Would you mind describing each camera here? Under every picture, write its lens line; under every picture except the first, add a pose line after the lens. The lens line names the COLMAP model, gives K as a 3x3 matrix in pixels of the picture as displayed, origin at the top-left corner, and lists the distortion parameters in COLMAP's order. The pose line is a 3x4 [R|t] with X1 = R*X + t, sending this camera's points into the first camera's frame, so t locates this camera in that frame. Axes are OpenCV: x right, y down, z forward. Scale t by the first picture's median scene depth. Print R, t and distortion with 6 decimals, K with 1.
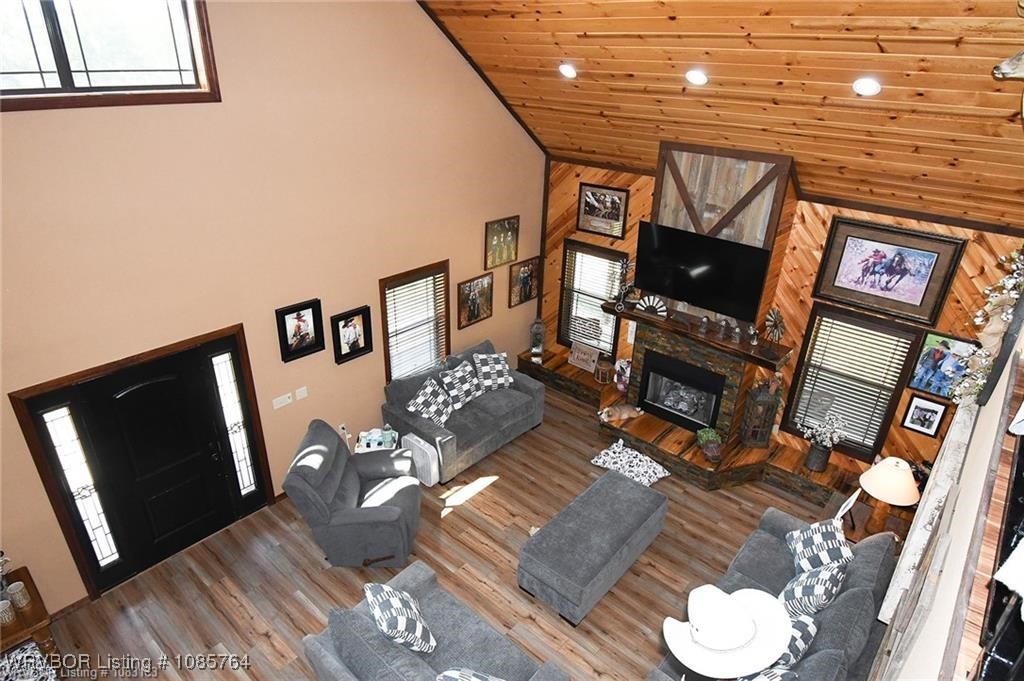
lens RADIAL K [[595.3, 0, 508.4], [0, 595.3, 349.7], [0, 0, 1]] dist [-0.001926, -0.004220]
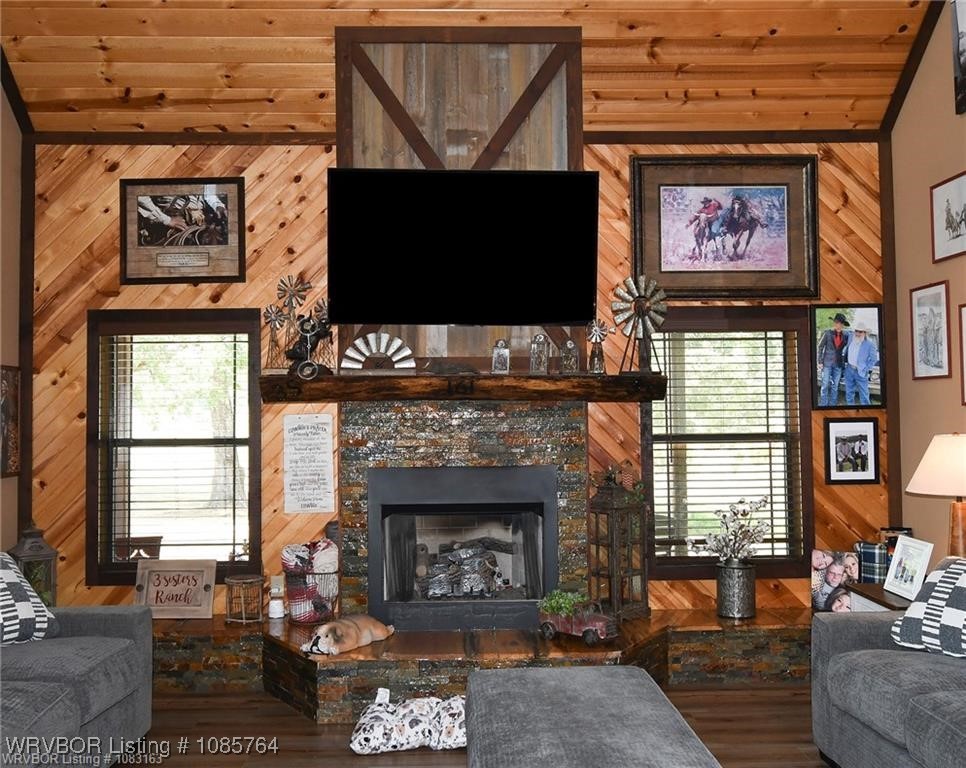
lens RADIAL K [[984.3, 0, 474.3], [0, 984.3, 379.1], [0, 0, 1]] dist [0.005602, 0.000000]
pose [[0.738130, -0.011742, 0.674557, -0.239617], [0.330165, 0.878225, -0.345994, 0.256716], [-0.588350, 0.478104, 0.652121, 0.525077]]
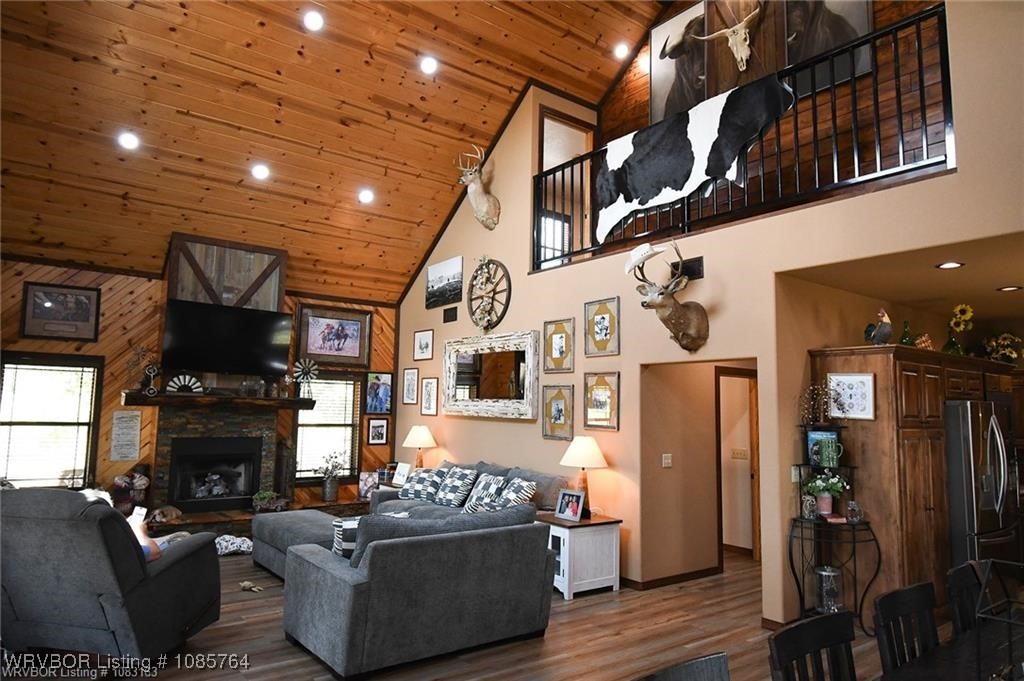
lens RADIAL K [[647.2, 0, 514.9], [0, 647.2, 342.8], [0, 0, 1]] dist [-0.002810, -0.007961]
pose [[0.188674, 0.076978, 0.979018, -0.803689], [0.425911, 0.891870, -0.152206, 0.295059], [-0.884874, 0.445692, 0.135487, 0.368521]]
